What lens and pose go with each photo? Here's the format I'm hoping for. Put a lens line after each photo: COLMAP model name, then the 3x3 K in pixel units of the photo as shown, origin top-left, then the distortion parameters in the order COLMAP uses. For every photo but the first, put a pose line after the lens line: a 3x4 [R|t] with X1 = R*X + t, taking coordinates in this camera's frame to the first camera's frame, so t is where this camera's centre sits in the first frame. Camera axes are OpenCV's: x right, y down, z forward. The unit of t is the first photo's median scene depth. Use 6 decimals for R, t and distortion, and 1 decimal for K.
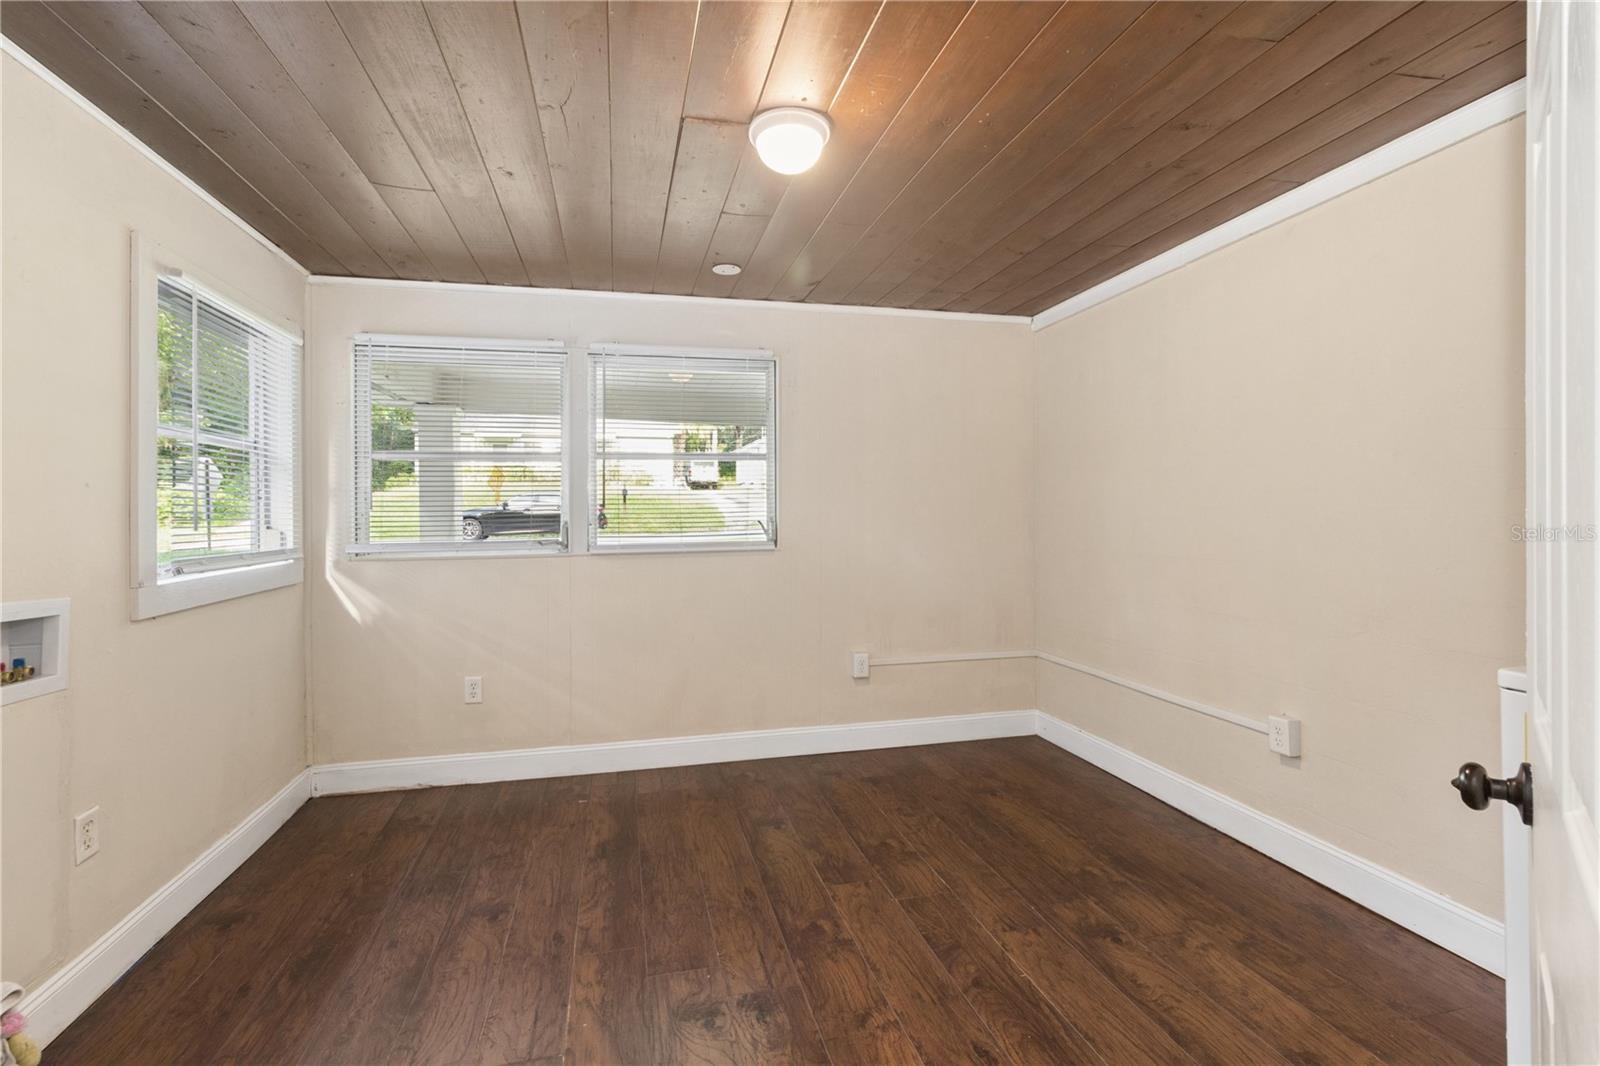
lens RADIAL K [[746.3, 0, 800.3], [0, 746.3, 519.6], [0, 0, 1]] dist [0.001236, 0.001220]
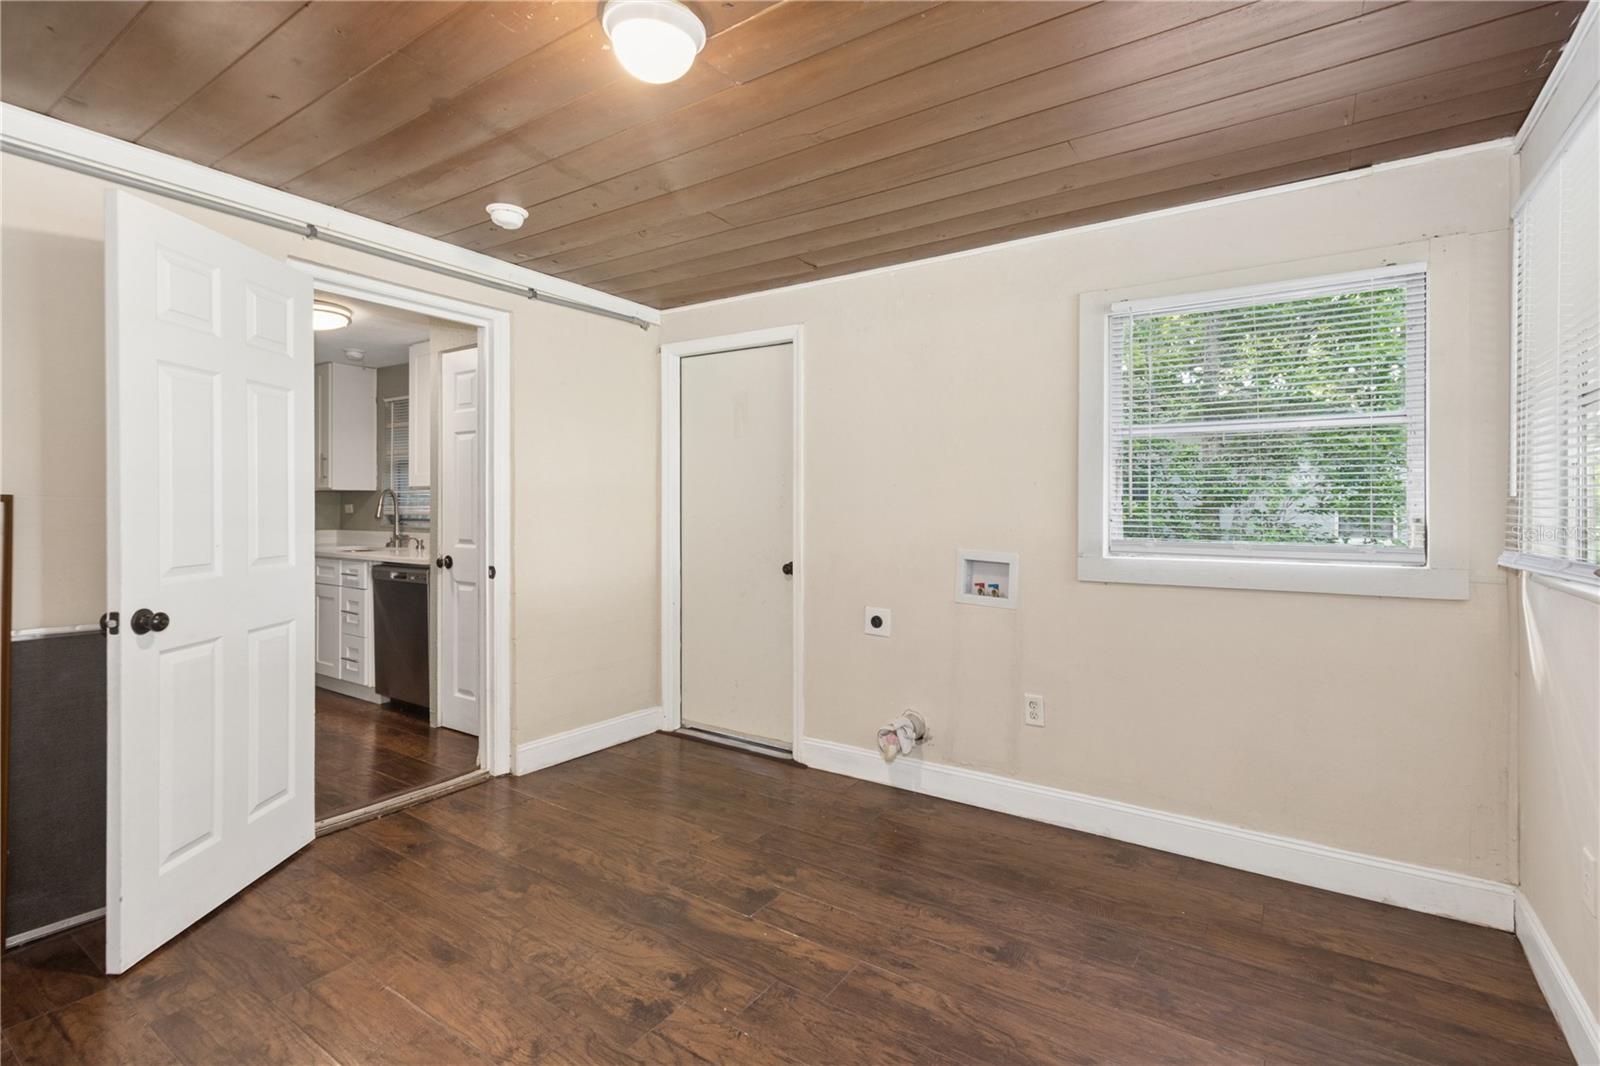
lens RADIAL K [[746.3, 0, 805.0], [0, 746.3, 505.0], [0, 0, 1]] dist [0.001236, 0.001220]
pose [[-0.739567, 0.004185, -0.673070, 0.411050], [-0.006989, 0.999879, 0.013897, -0.022172], [0.673047, 0.014981, -0.739448, 1.696270]]
